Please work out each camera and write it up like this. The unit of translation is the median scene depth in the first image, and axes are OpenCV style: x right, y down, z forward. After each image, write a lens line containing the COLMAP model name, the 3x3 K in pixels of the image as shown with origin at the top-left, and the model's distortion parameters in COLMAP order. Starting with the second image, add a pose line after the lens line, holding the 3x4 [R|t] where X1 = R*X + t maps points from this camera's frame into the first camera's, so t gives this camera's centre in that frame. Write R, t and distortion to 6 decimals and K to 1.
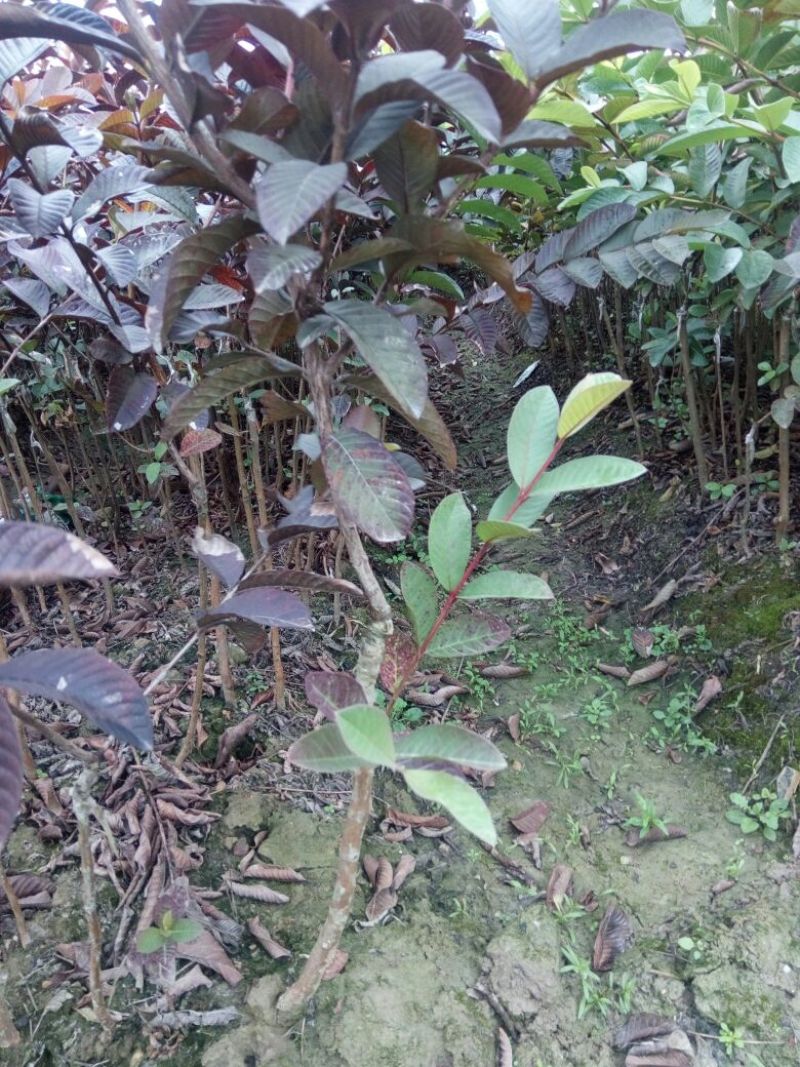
lens RADIAL K [[769.8, 0, 399.4], [0, 769.8, 532.4], [0, 0, 1]] dist [-0.007544, -0.025878]
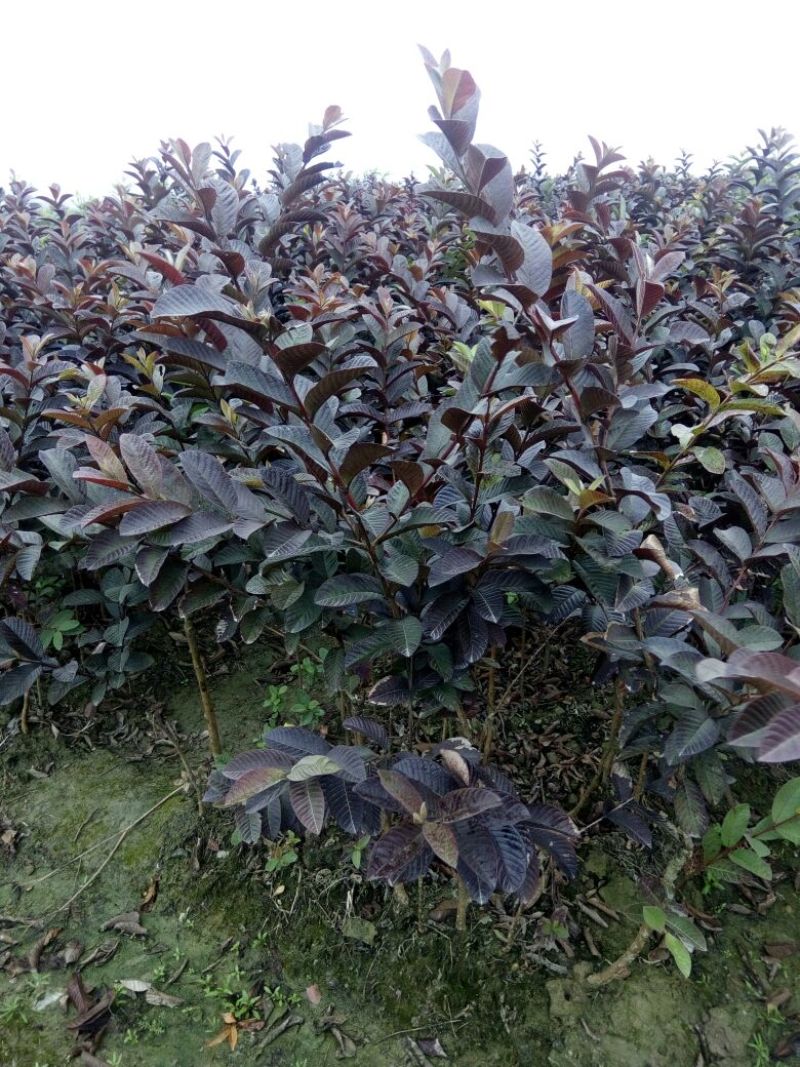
lens RADIAL K [[769.8, 0, 400.2], [0, 769.8, 532.0], [0, 0, 1]] dist [-0.007544, -0.025878]
pose [[0.836102, 0.262088, -0.481915, 0.054441], [-0.229454, 0.965033, 0.126737, -0.406810], [0.498280, 0.004612, 0.867004, -0.615198]]
